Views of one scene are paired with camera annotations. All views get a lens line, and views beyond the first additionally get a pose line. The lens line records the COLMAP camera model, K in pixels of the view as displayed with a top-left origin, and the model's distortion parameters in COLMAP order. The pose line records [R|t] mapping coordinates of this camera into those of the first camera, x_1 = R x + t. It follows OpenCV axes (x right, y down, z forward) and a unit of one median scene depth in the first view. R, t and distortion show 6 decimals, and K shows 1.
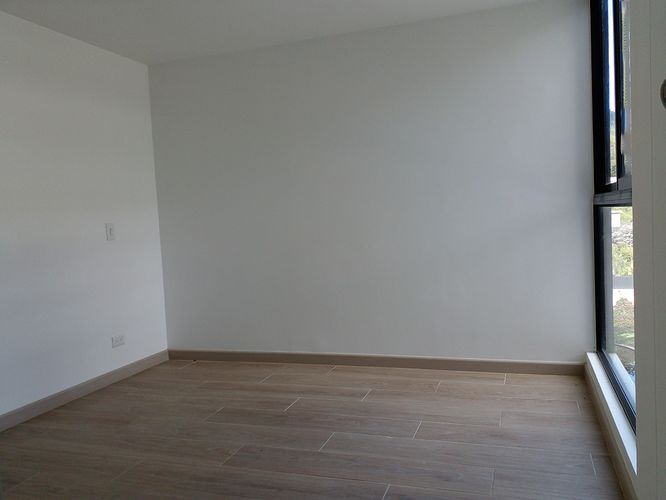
lens RADIAL K [[543.4, 0, 333.0], [0, 543.4, 250.0], [0, 0, 1]] dist [0.084968, -0.133060]
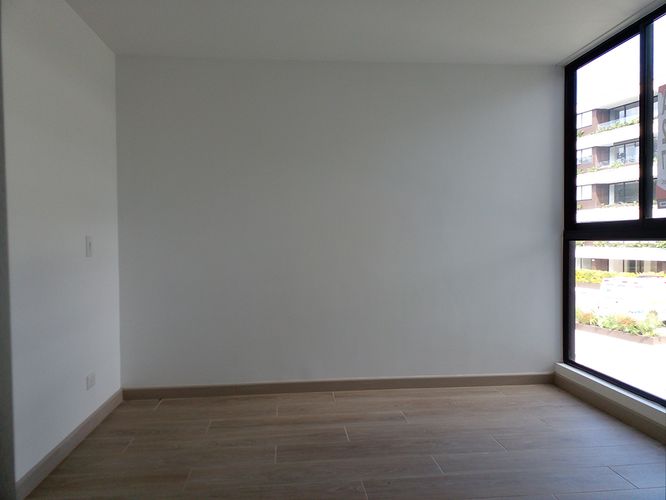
lens RADIAL K [[543.4, 0, 333.0], [0, 543.4, 250.0], [0, 0, 1]] dist [0.084968, -0.133060]
pose [[0.907273, 0.033107, 0.419237, -0.464794], [-0.013564, 0.998682, -0.049510, 0.009163], [-0.420323, 0.039233, 0.906526, 0.122294]]
